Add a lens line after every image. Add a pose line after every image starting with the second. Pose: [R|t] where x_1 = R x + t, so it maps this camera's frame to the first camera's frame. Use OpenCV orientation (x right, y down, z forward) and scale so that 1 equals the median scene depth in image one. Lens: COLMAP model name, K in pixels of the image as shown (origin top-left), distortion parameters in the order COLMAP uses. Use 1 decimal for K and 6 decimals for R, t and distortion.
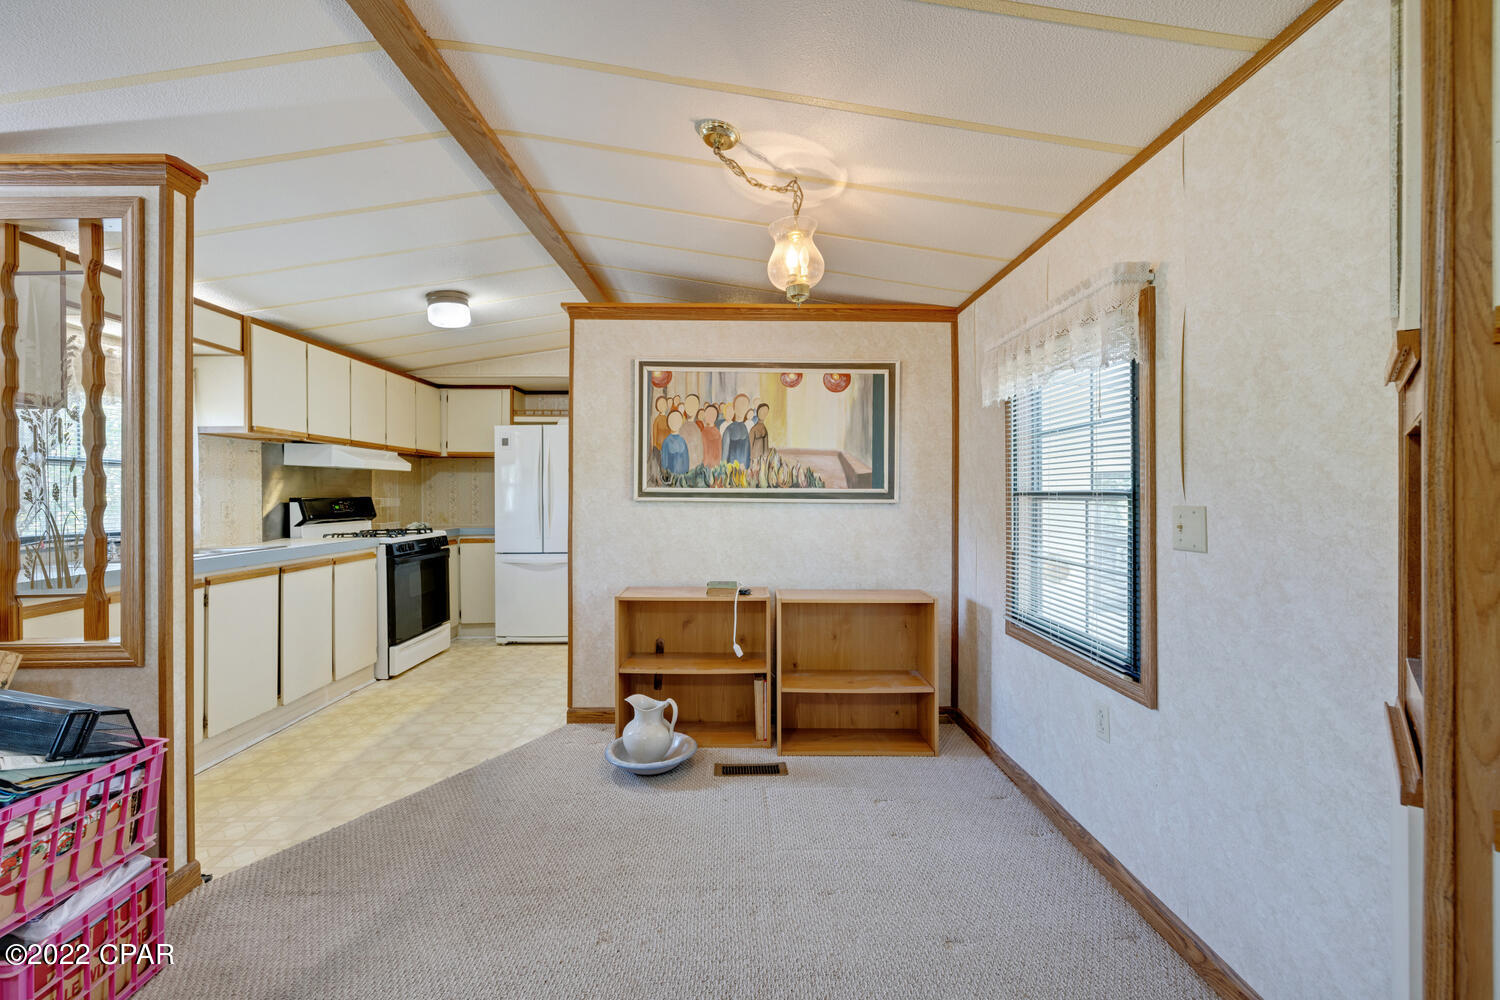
lens RADIAL K [[627.6, 0, 751.7], [0, 627.6, 496.4], [0, 0, 1]] dist [-0.000553, -0.000174]
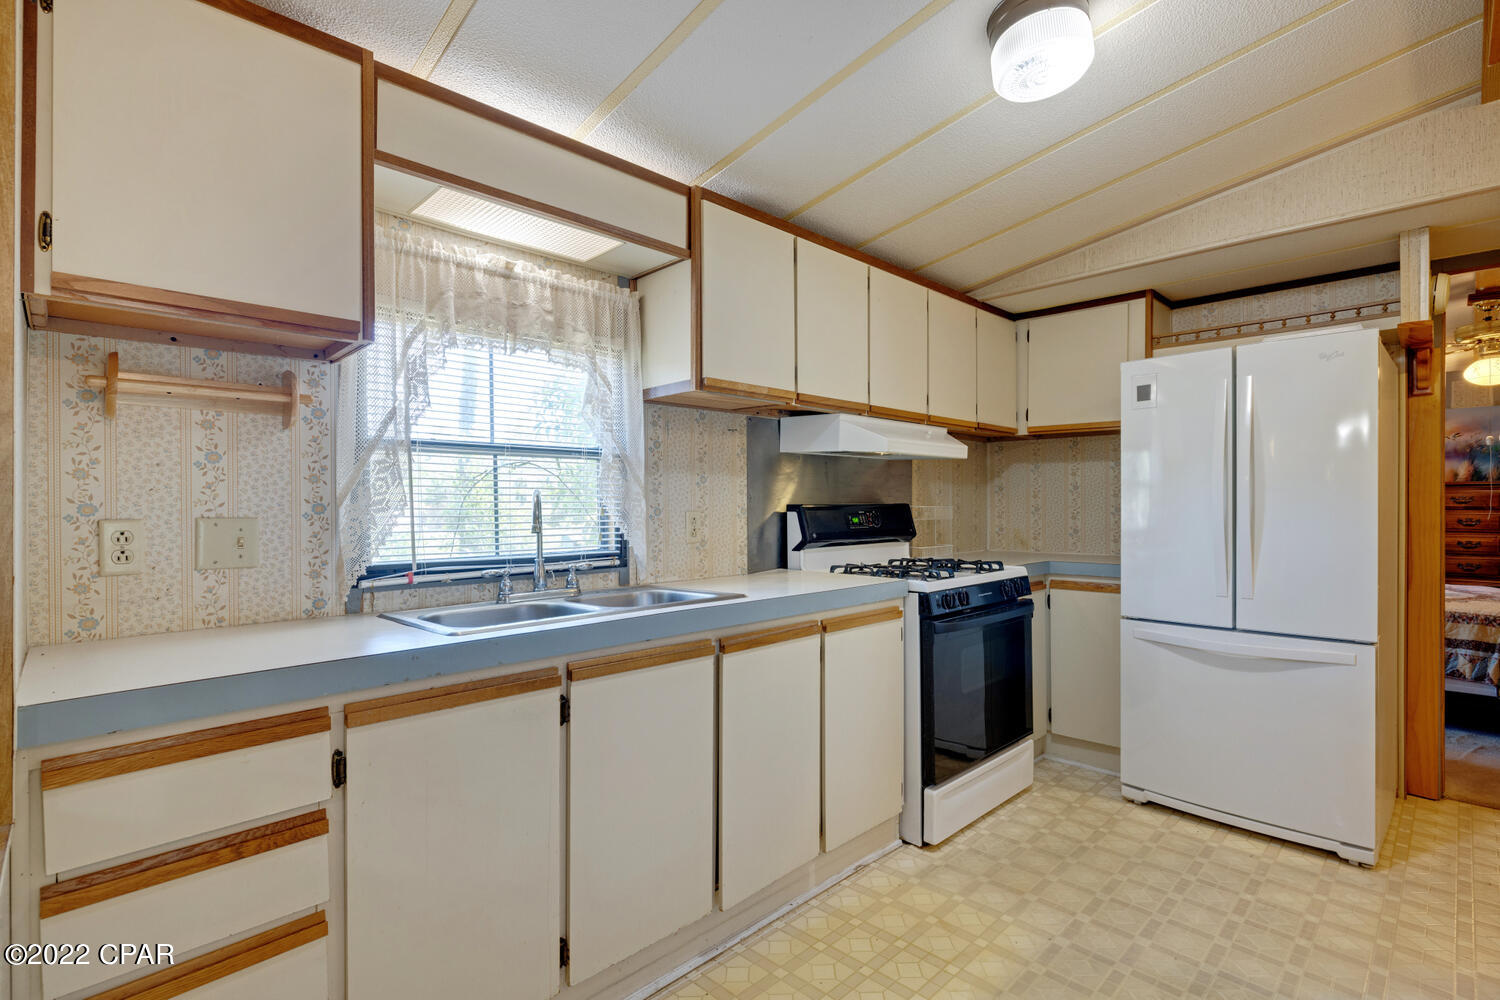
lens RADIAL K [[692.3, 0, 746.7], [0, 692.3, 501.5], [0, 0, 1]] dist [-0.006042, 0.000773]
pose [[0.676103, 0.001826, -0.736804, -0.311397], [-0.004362, 0.999989, -0.001524, 0.000283], [0.736794, 0.004244, 0.676104, 0.617307]]
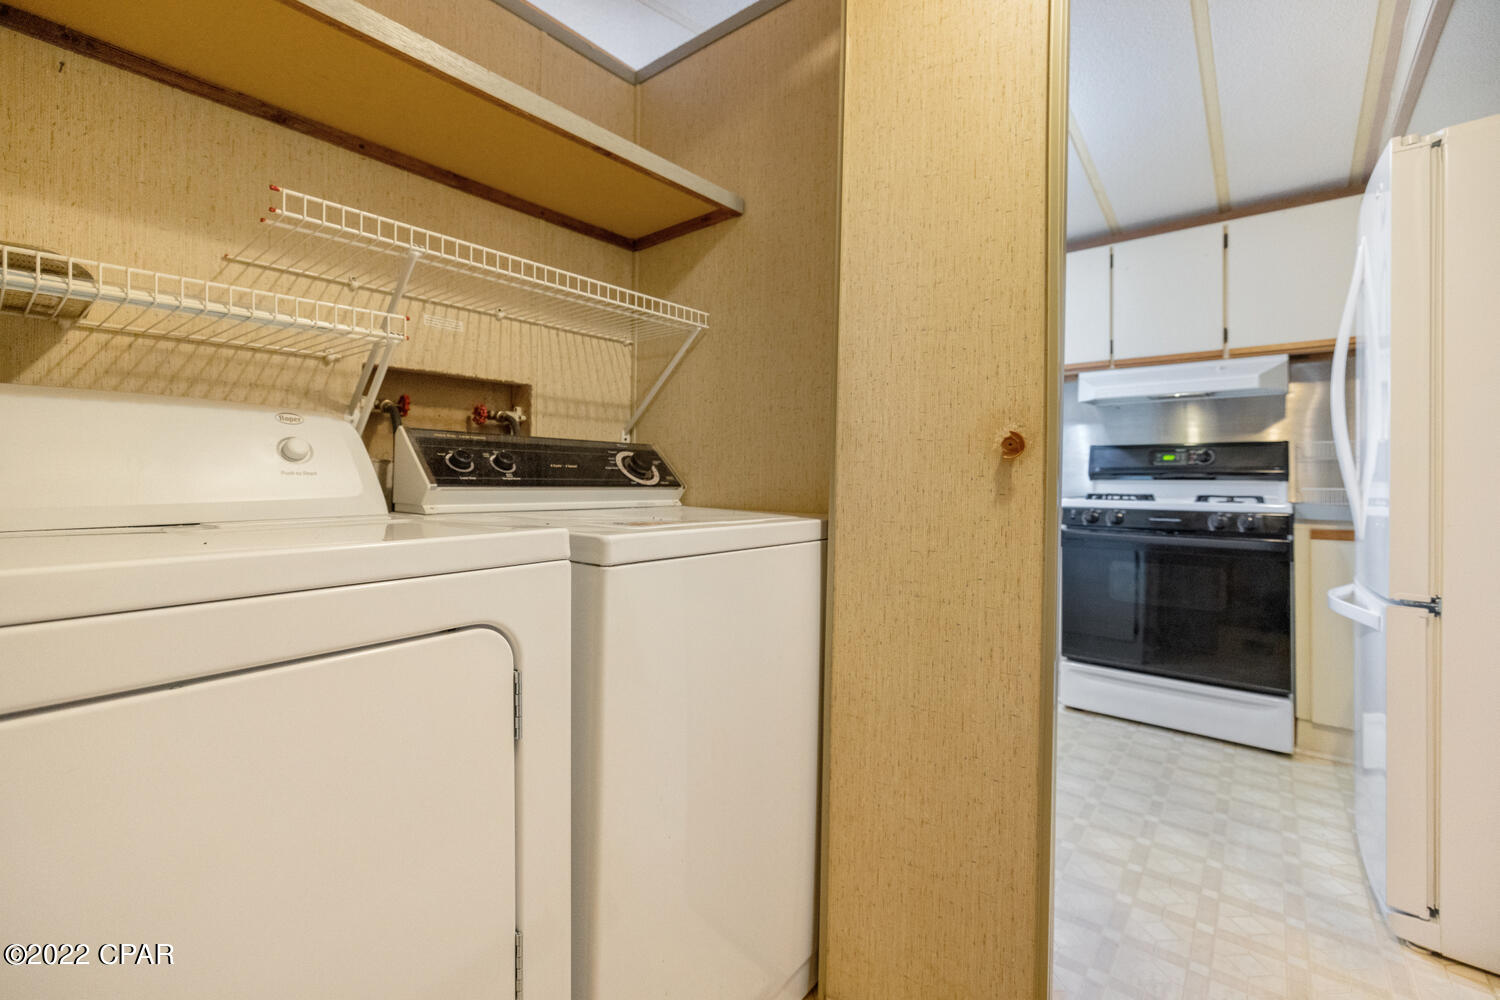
lens RADIAL K [[632.2, 0, 769.7], [0, 632.2, 477.7], [0, 0, 1]] dist [0.000298, 0.000057]
pose [[-0.626319, -0.002989, -0.779561, 0.184798], [-0.003728, 0.999993, -0.000839, 0.055576], [0.779558, 0.002381, -0.626325, 1.461467]]
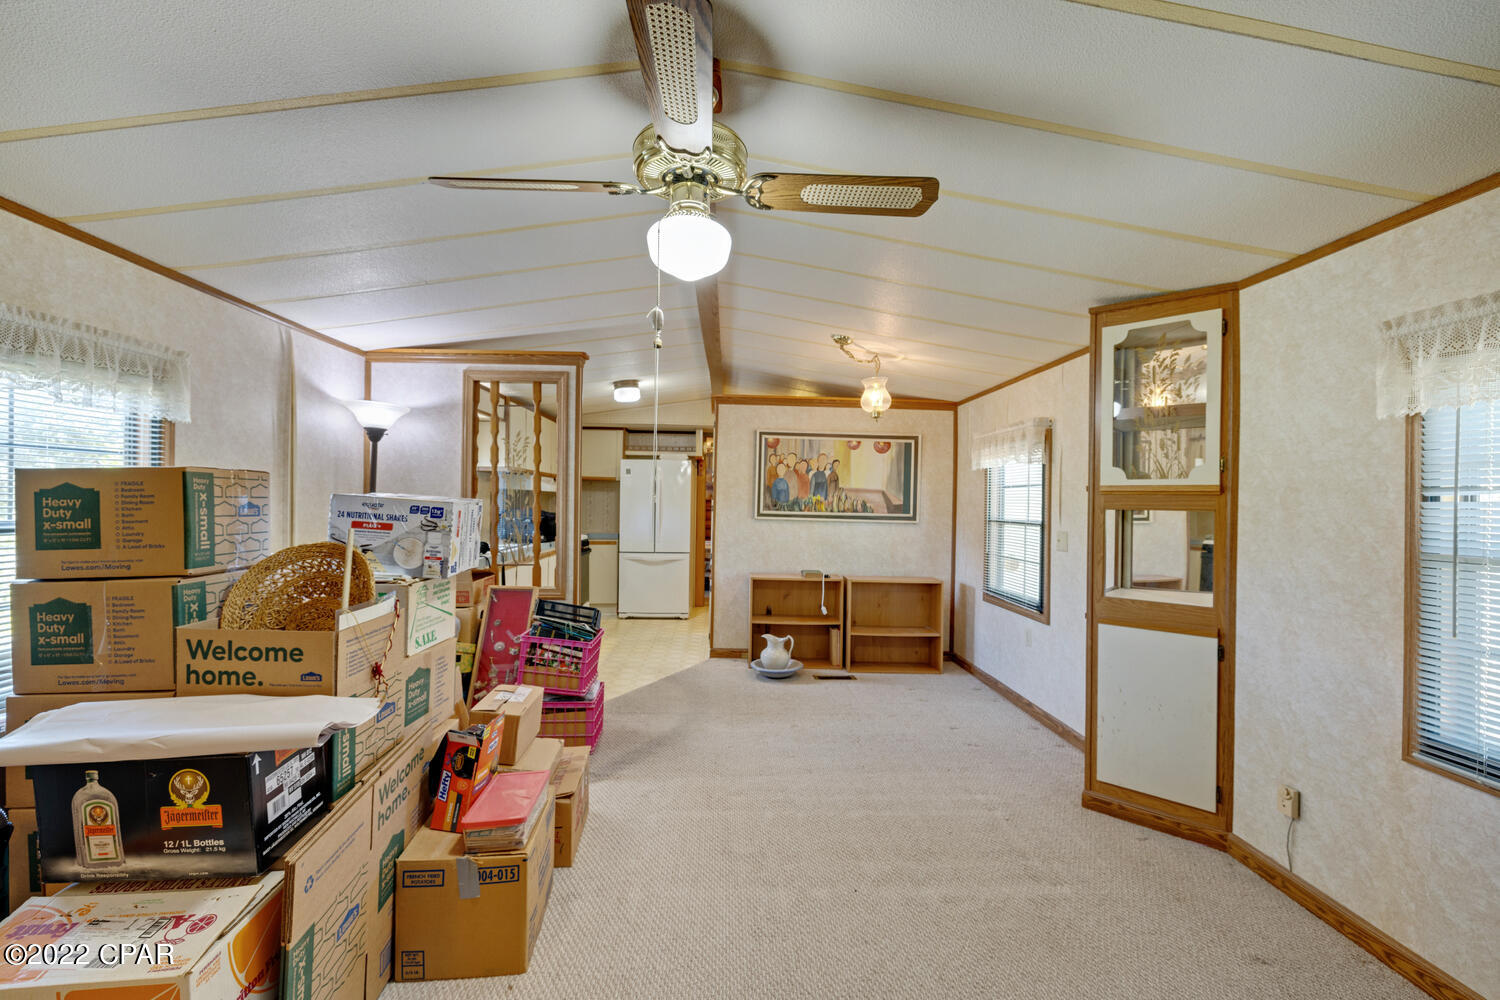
lens RADIAL K [[636.0, 0, 754.5], [0, 636.0, 502.0], [0, 0, 1]] dist [-0.001558, -0.000614]
pose [[0.999581, 0.017385, 0.023160, -0.223871], [-0.017326, 0.999846, -0.002734, -0.031754], [-0.023204, 0.002332, 0.999728, -0.612682]]
